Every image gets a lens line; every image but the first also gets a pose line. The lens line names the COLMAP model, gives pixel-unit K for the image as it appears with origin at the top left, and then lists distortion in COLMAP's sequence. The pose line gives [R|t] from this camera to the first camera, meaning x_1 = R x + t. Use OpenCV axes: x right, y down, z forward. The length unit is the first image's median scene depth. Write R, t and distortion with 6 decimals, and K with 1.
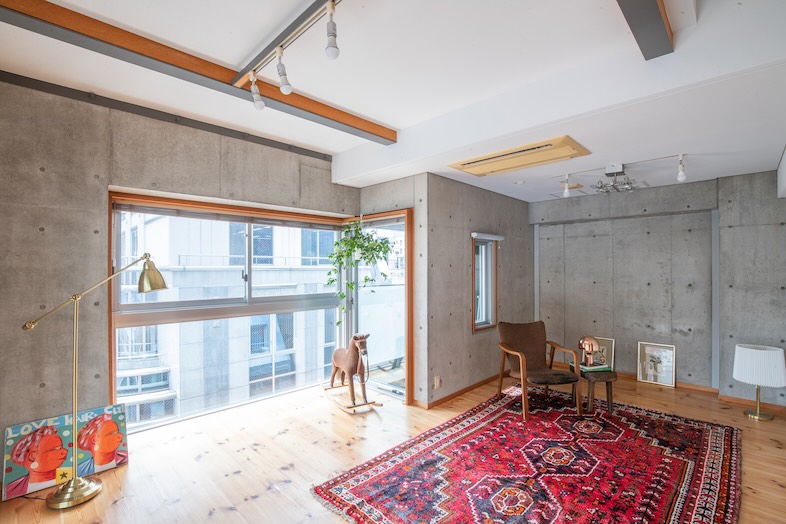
lens RADIAL K [[366.6, 0, 405.6], [0, 366.6, 265.5], [0, 0, 1]] dist [-0.029752, 0.001112]
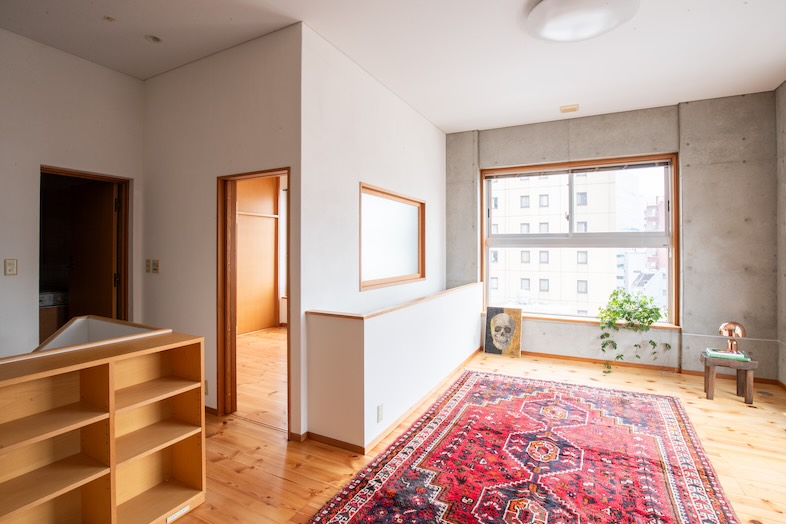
lens RADIAL K [[379.6, 0, 408.8], [0, 379.6, 246.7], [0, 0, 1]] dist [-0.035430, 0.000220]
pose [[0.956951, 0.003298, 0.290231, -0.179315], [-0.003483, 0.999994, 0.000120, 0.002759], [-0.290229, -0.001125, 0.956957, 0.166104]]
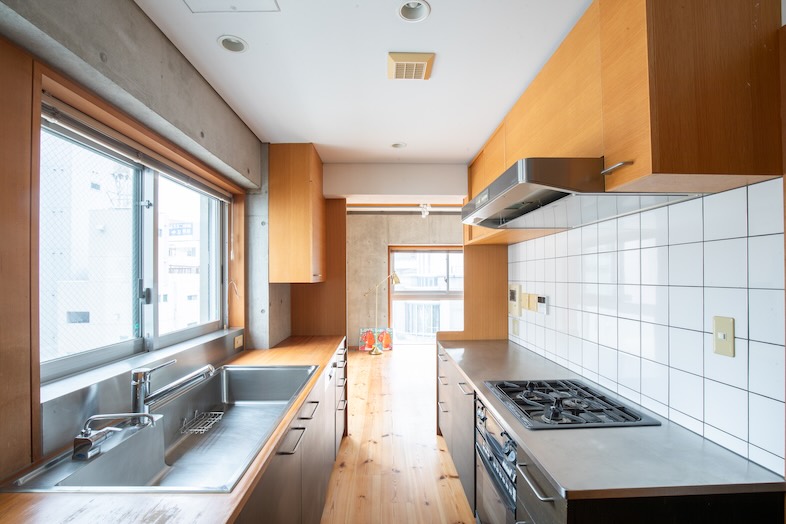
lens RADIAL K [[374.8, 0, 395.0], [0, 374.8, 275.5], [0, 0, 1]] dist [-0.010141, 0.000520]
pose [[0.715599, -0.000783, -0.698511, 1.023872], [0.006207, 0.999967, 0.005238, -0.010145], [0.698484, -0.008084, 0.715580, -0.843323]]
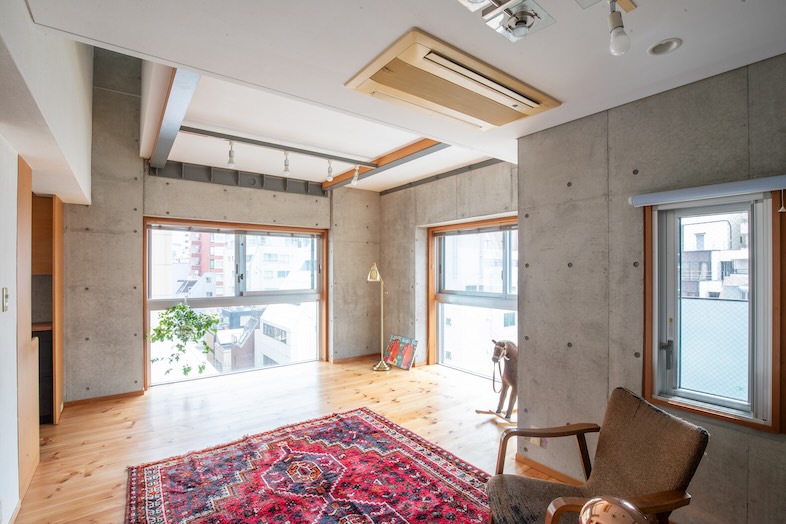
lens RADIAL K [[369.3, 0, 397.8], [0, 369.3, 268.8], [0, 0, 1]] dist [-0.000571, 0.000192]
pose [[-0.162429, 0.000042, -0.986720, 1.058040], [0.009368, 0.999955, -0.001500, 0.006618], [0.986676, -0.009487, -0.162423, 1.121381]]
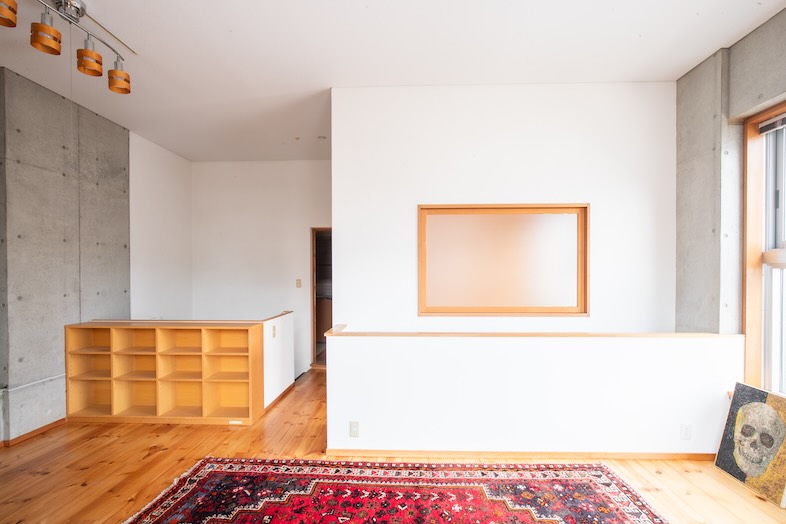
lens RADIAL K [[374.8, 0, 395.0], [0, 374.8, 275.5], [0, 0, 1]] dist [-0.010141, 0.000520]
pose [[0.644387, 0.003935, -0.764689, 0.859323], [0.009090, 0.999877, 0.012805, 0.003362], [0.764645, -0.015202, 0.644272, 0.546600]]
